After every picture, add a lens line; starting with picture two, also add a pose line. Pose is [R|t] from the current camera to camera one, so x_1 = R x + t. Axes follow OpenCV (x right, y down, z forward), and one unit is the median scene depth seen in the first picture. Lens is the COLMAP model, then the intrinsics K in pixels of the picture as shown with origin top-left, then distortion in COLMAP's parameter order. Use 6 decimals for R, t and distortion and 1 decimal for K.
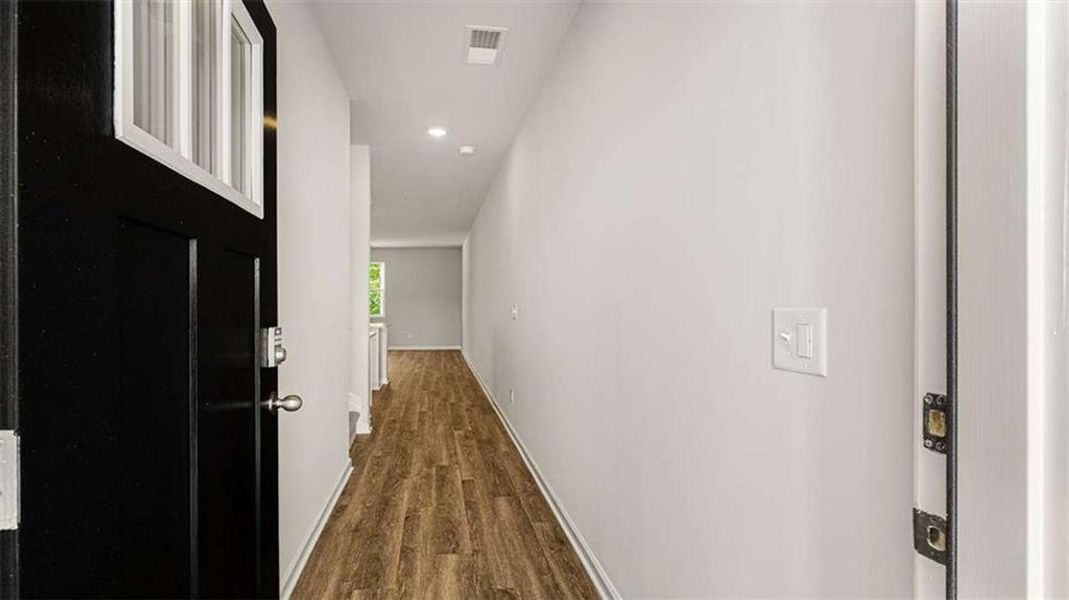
lens RADIAL K [[493.9, 0, 534.8], [0, 493.9, 302.7], [0, 0, 1]] dist [0.000357, 0.000138]
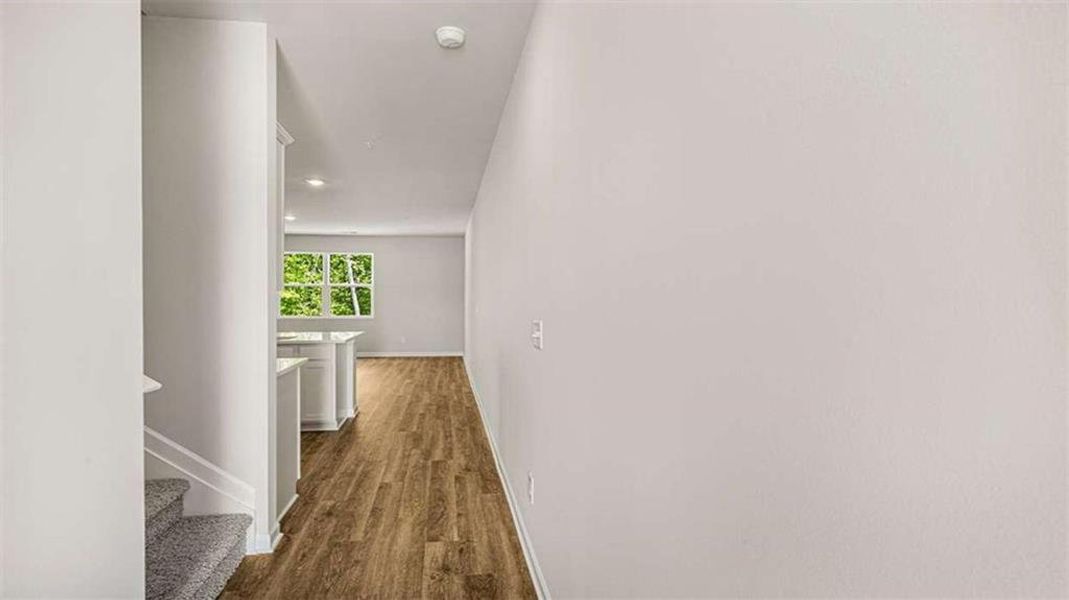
lens RADIAL K [[493.9, 0, 534.8], [0, 493.9, 302.7], [0, 0, 1]] dist [0.000357, 0.000138]
pose [[0.999777, 0.005559, -0.020382, -0.020080], [-0.005349, 0.999932, 0.010337, -0.012024], [0.020438, -0.010226, 0.999739, 0.283638]]
